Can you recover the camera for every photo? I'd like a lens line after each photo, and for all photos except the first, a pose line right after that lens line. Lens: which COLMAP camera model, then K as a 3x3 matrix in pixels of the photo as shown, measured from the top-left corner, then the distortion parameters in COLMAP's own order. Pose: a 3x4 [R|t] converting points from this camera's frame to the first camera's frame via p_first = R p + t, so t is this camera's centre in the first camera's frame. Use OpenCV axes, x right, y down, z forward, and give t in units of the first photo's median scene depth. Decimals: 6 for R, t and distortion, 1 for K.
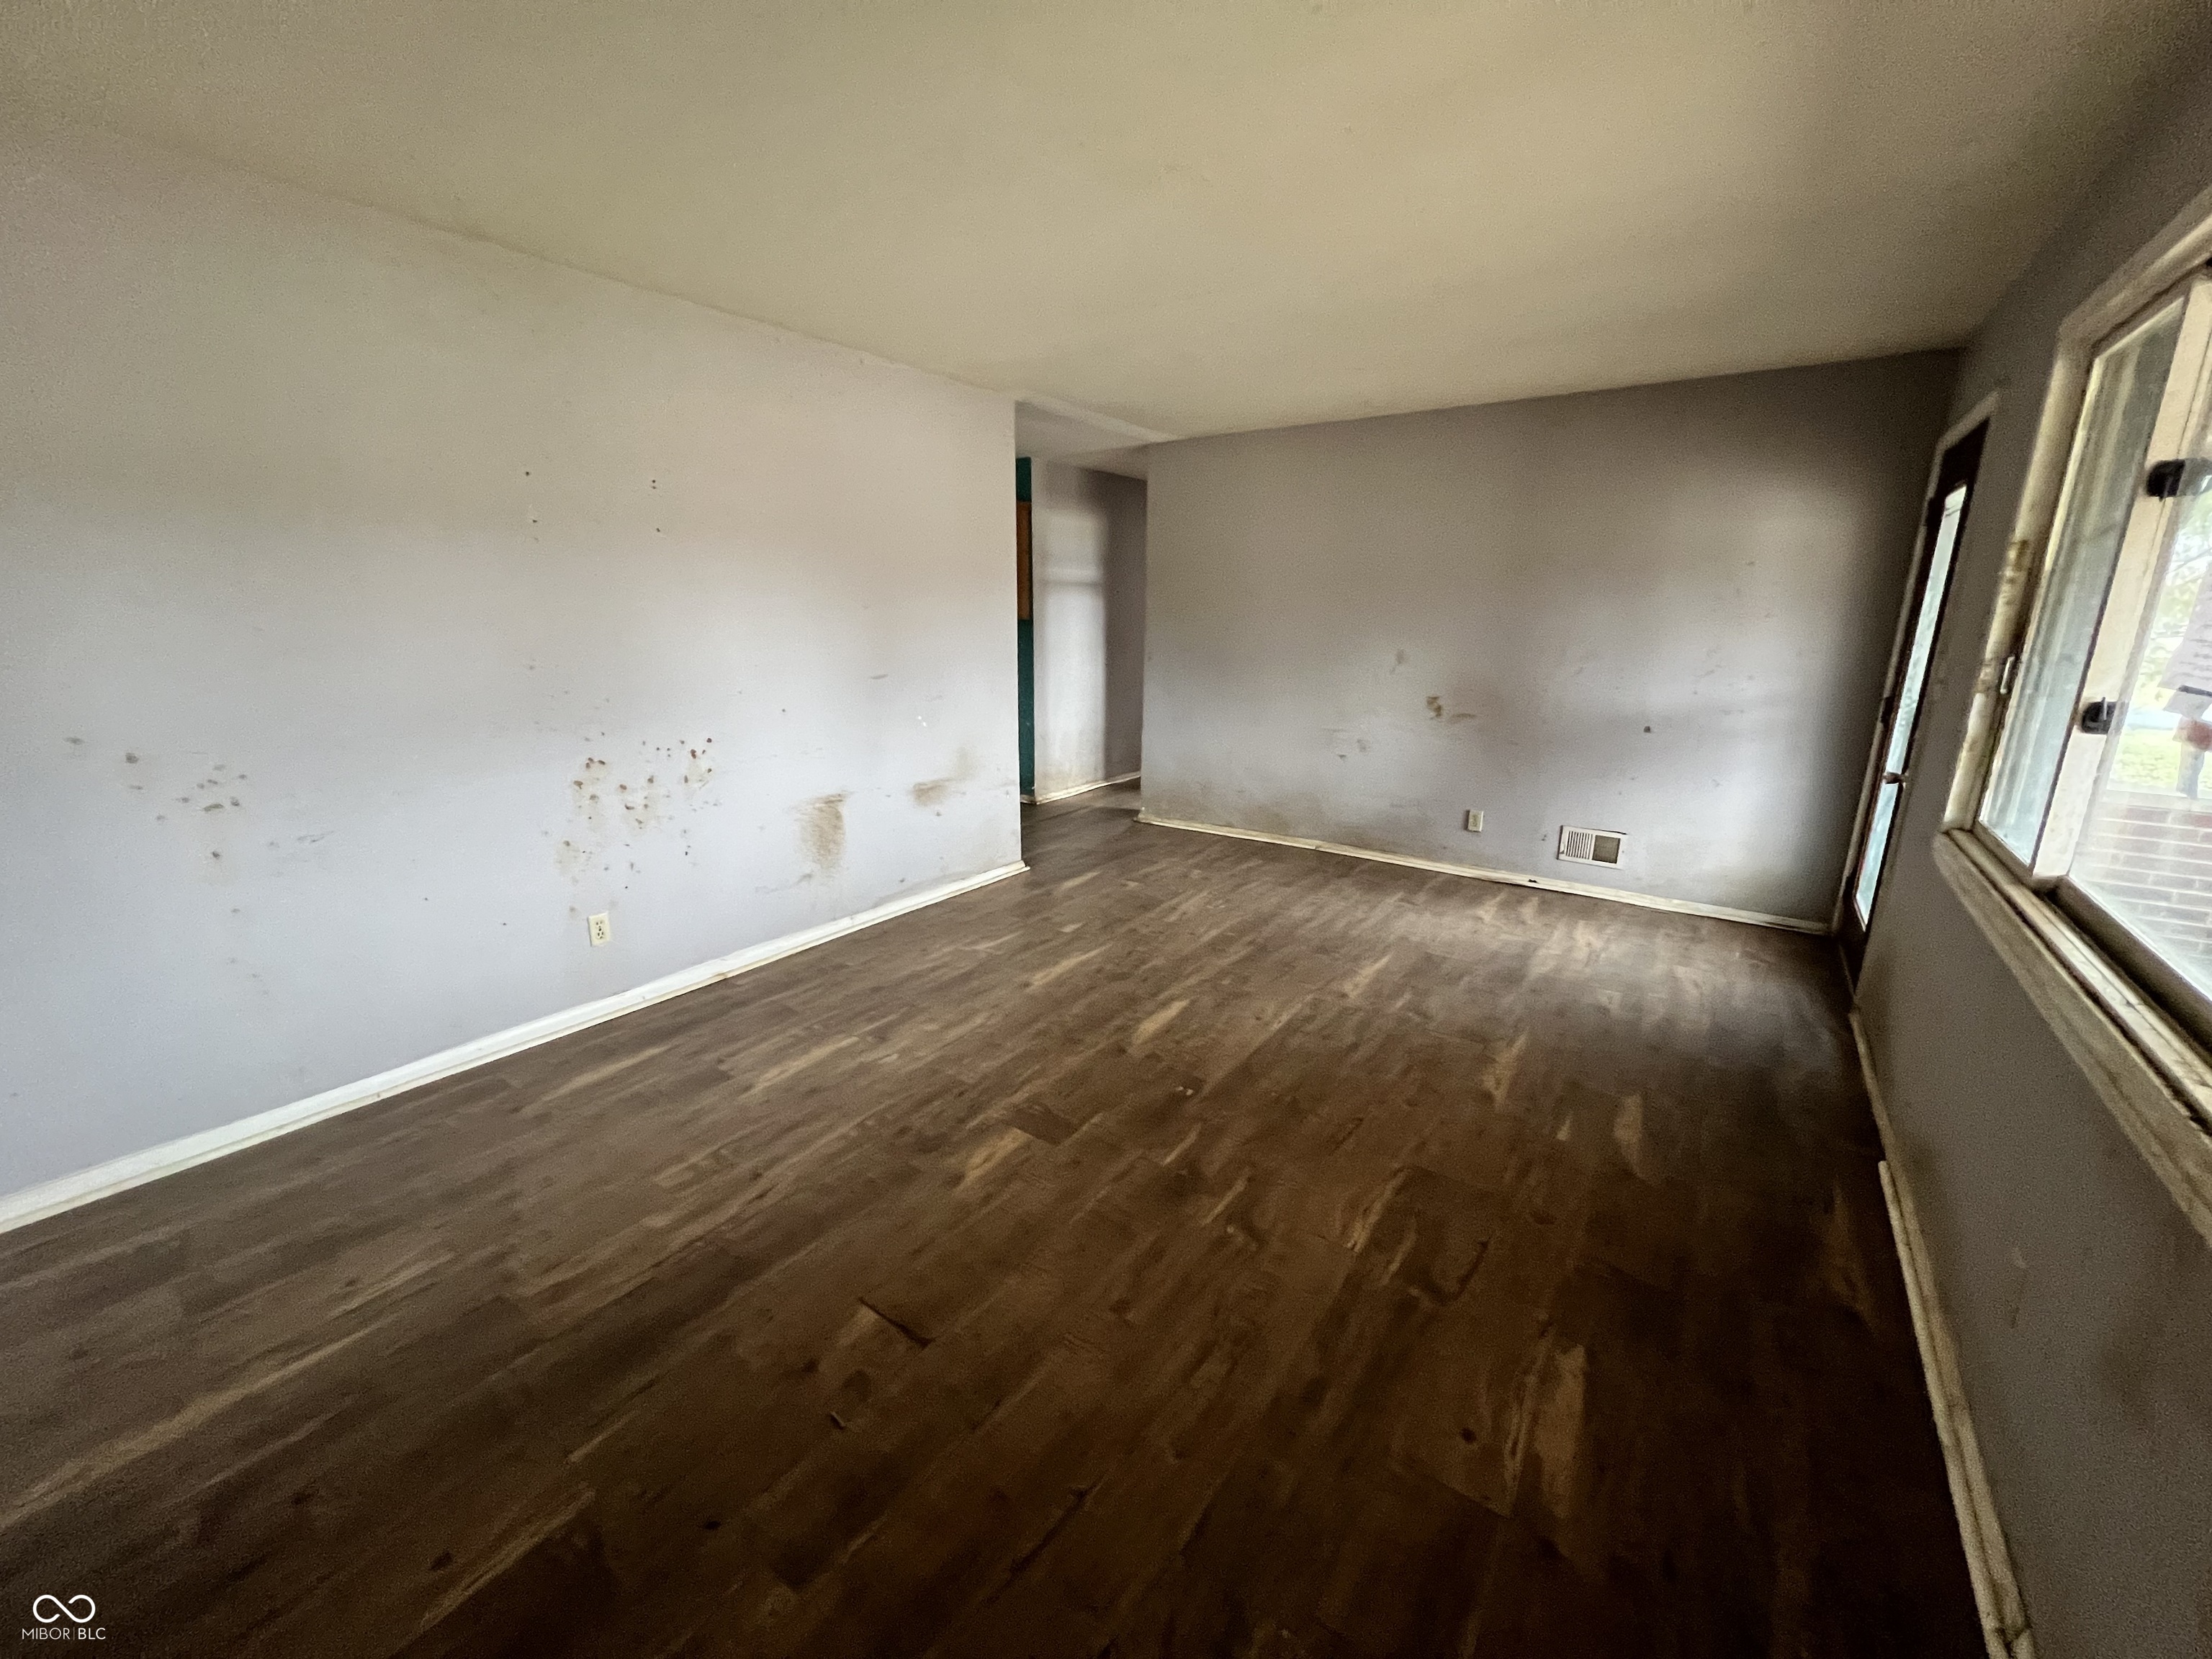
lens RADIAL K [[883.2, 0, 1101.7], [0, 883.2, 827.3], [0, 0, 1]] dist [-0.003651, -0.000466]
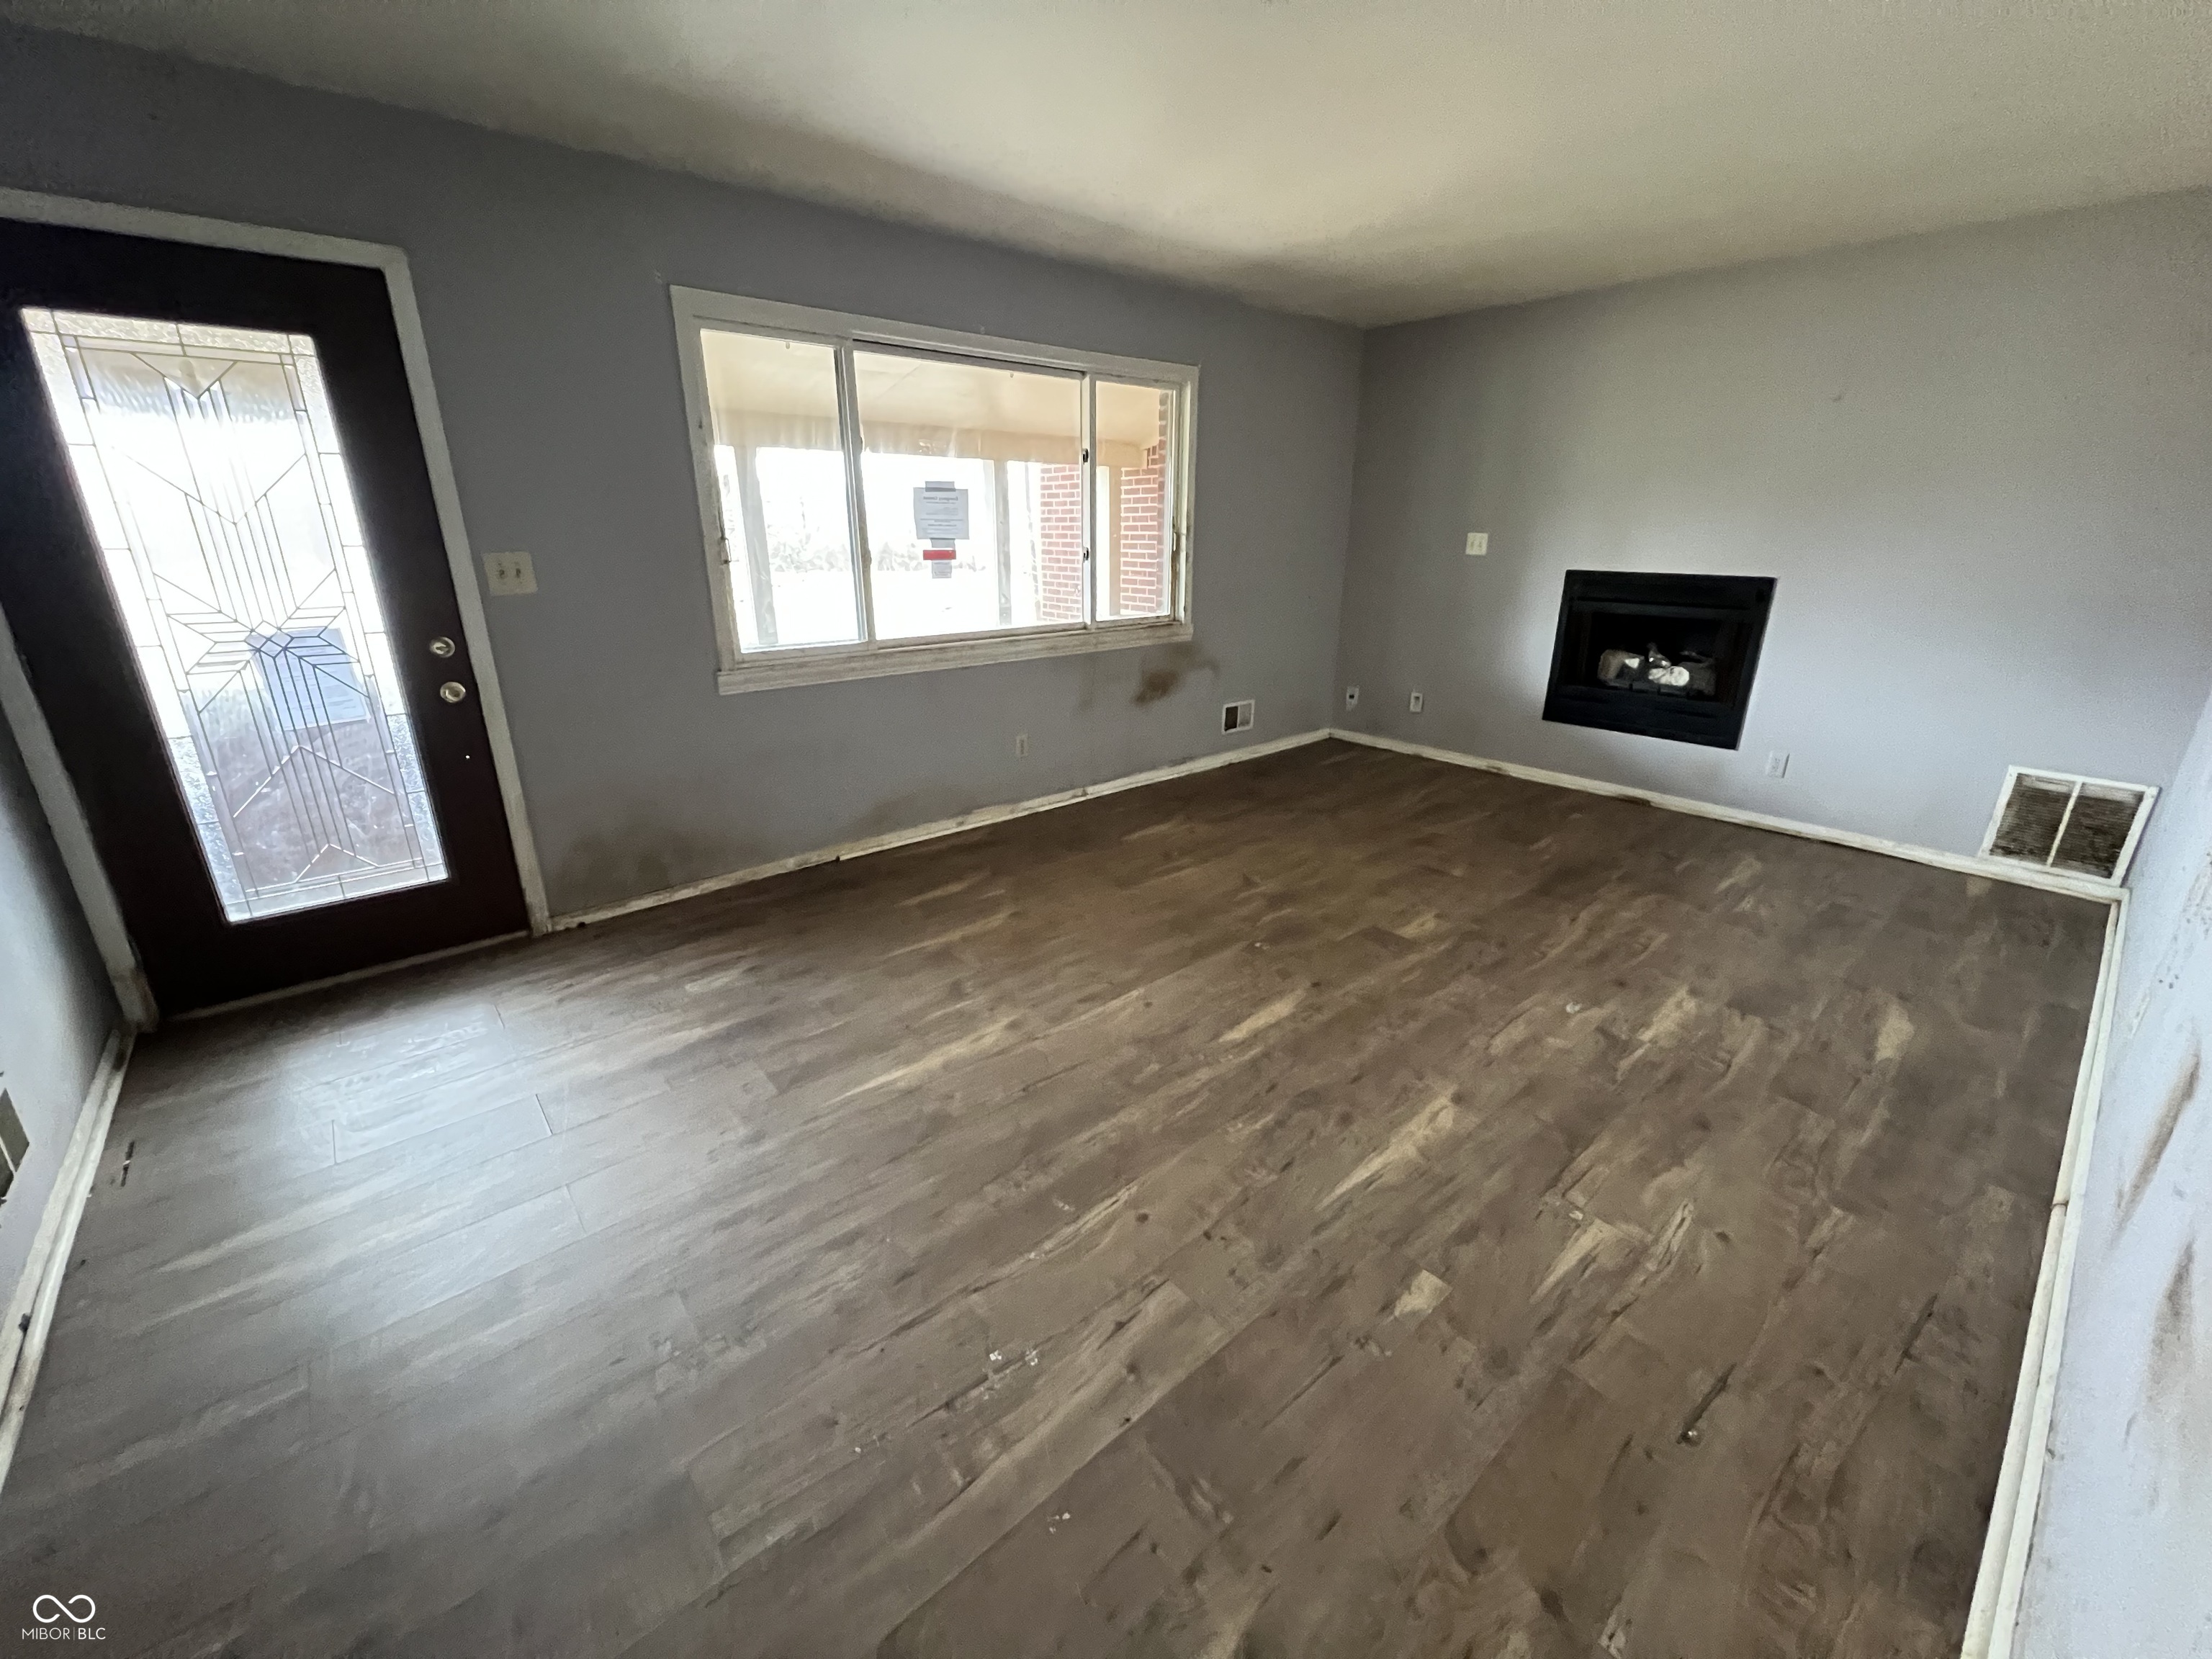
lens RADIAL K [[883.2, 0, 1097.1], [0, 883.2, 824.2], [0, 0, 1]] dist [-0.003651, -0.000466]
pose [[-0.970529, -0.087586, 0.224504, 0.051951], [0.048698, 0.841112, 0.538665, -0.402512], [-0.236013, 0.533722, -0.812058, 1.671934]]
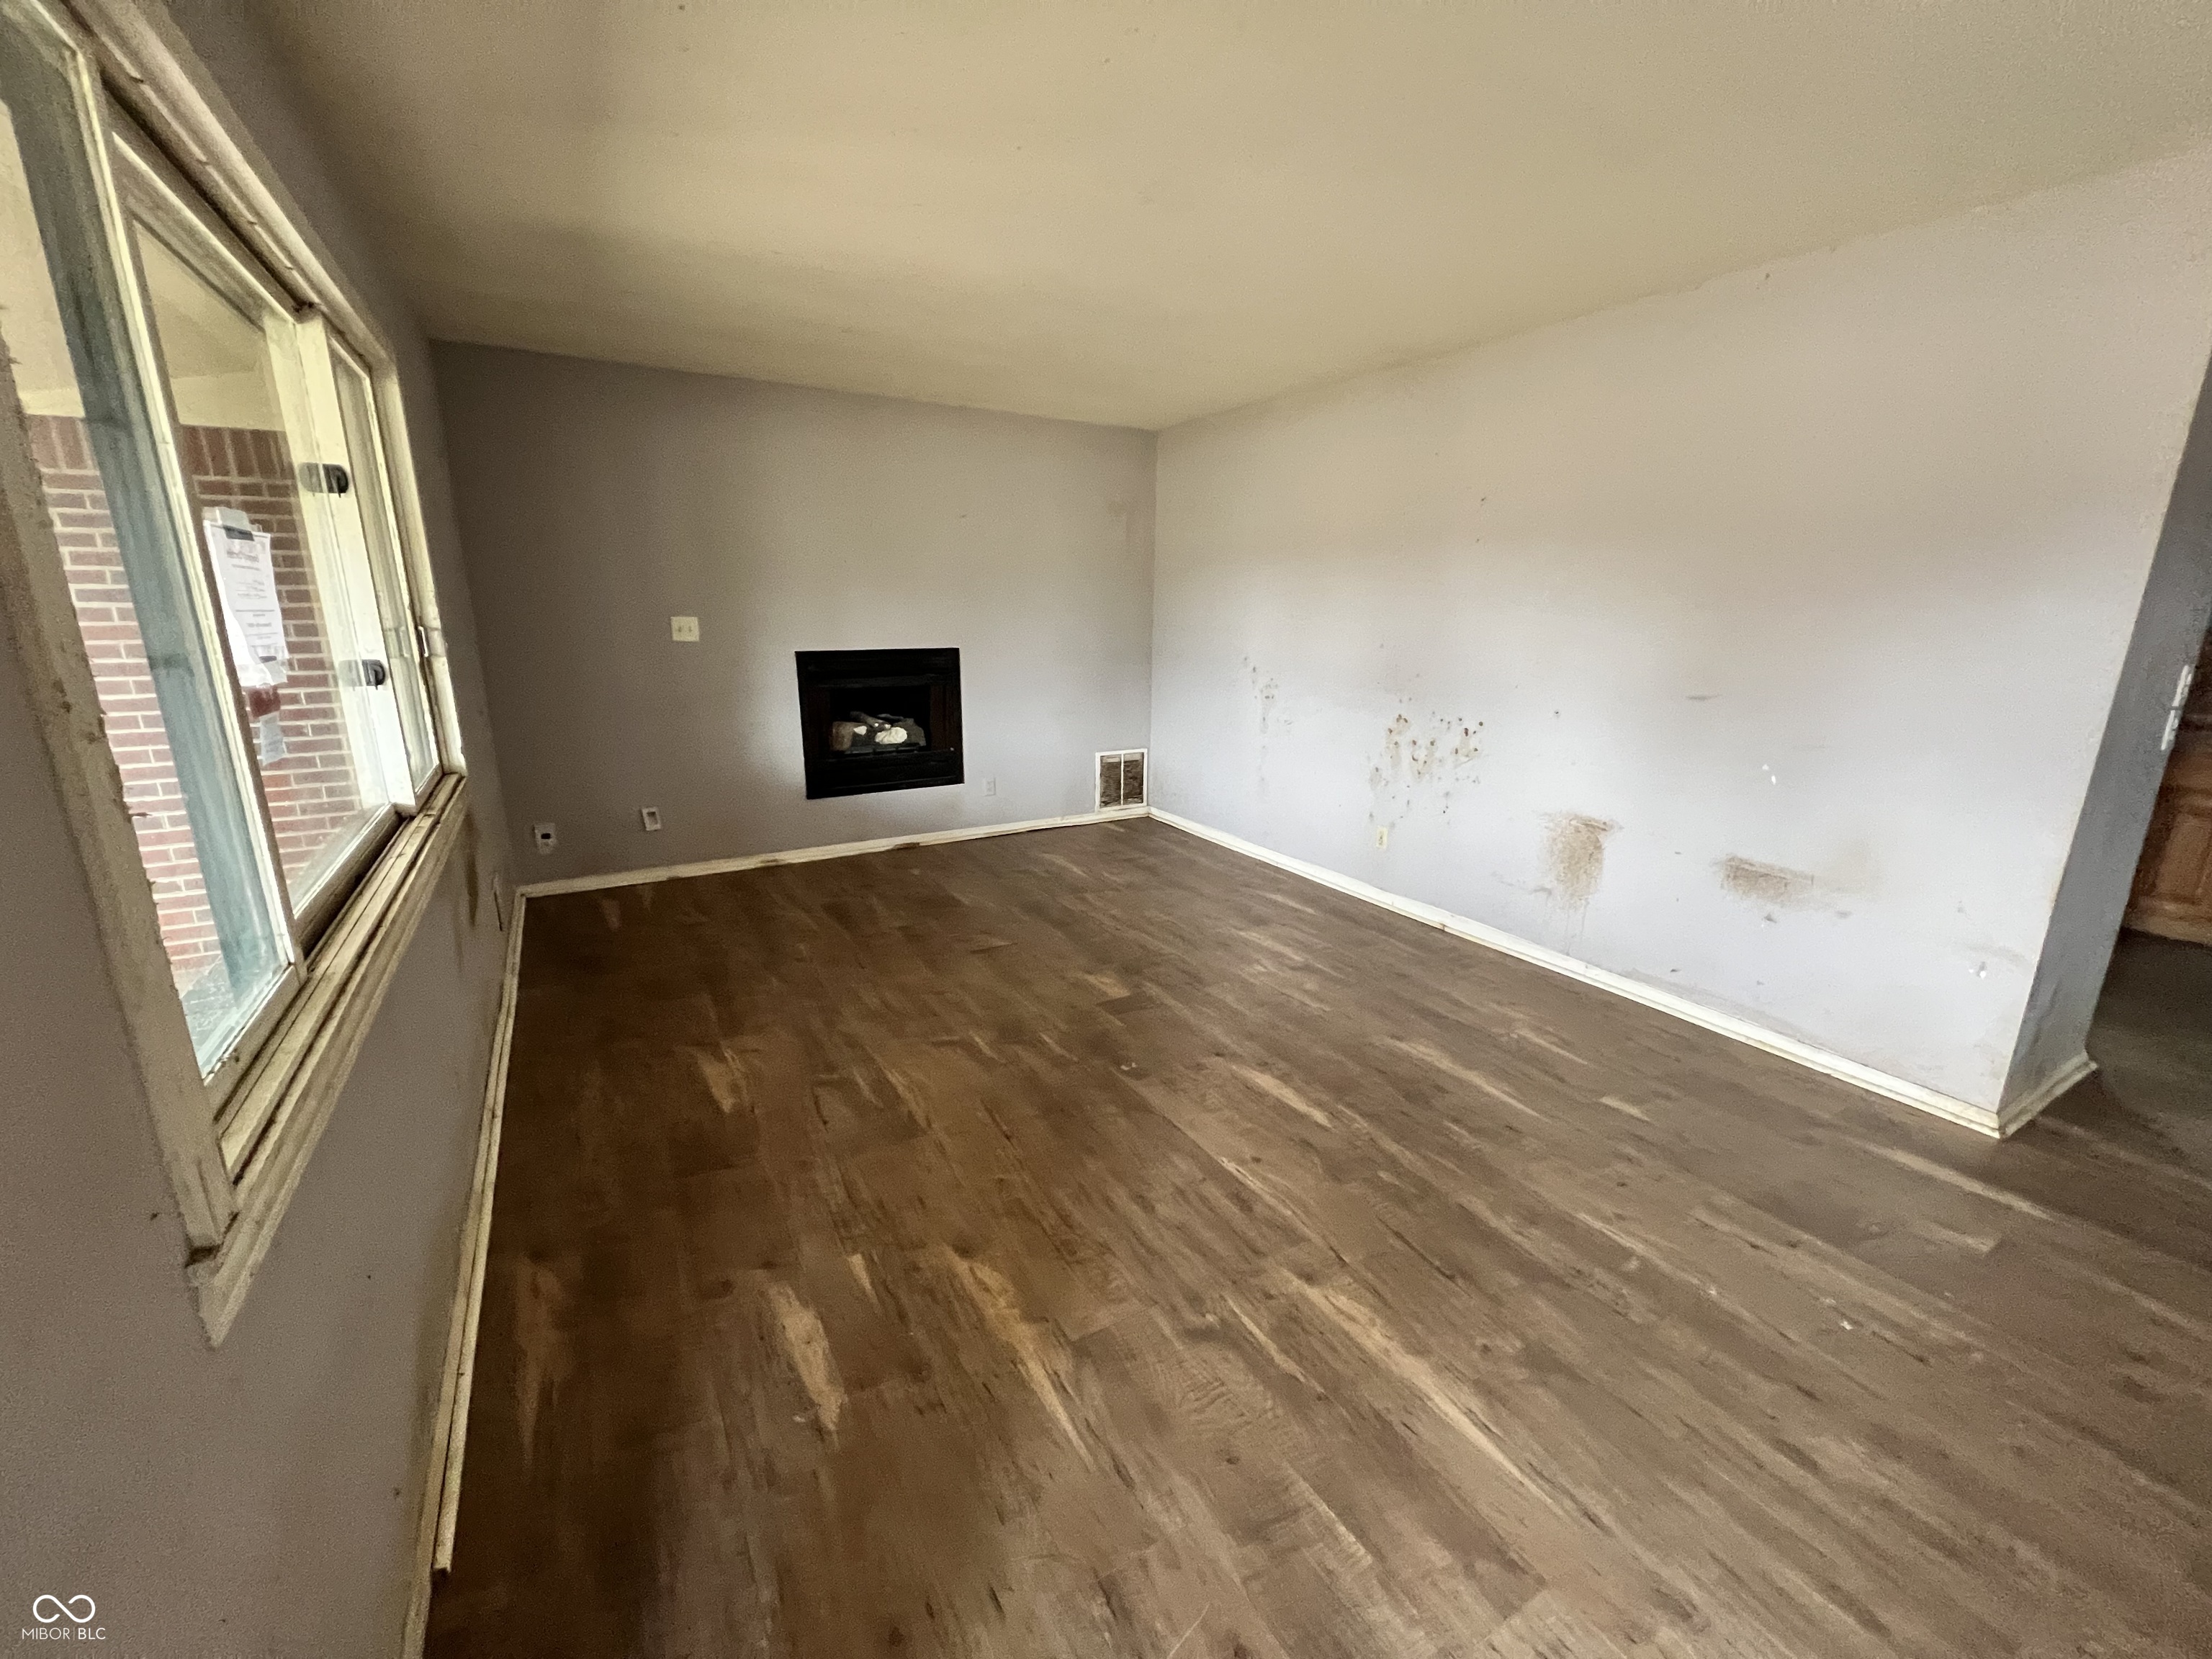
lens RADIAL K [[883.2, 0, 1098.7], [0, 883.2, 828.8], [0, 0, 1]] dist [-0.003651, -0.000466]
pose [[-0.406195, 0.216037, -0.887881, 0.854798], [-0.231836, 0.915495, 0.328818, -0.254998], [0.883888, 0.339407, -0.321784, 1.068413]]
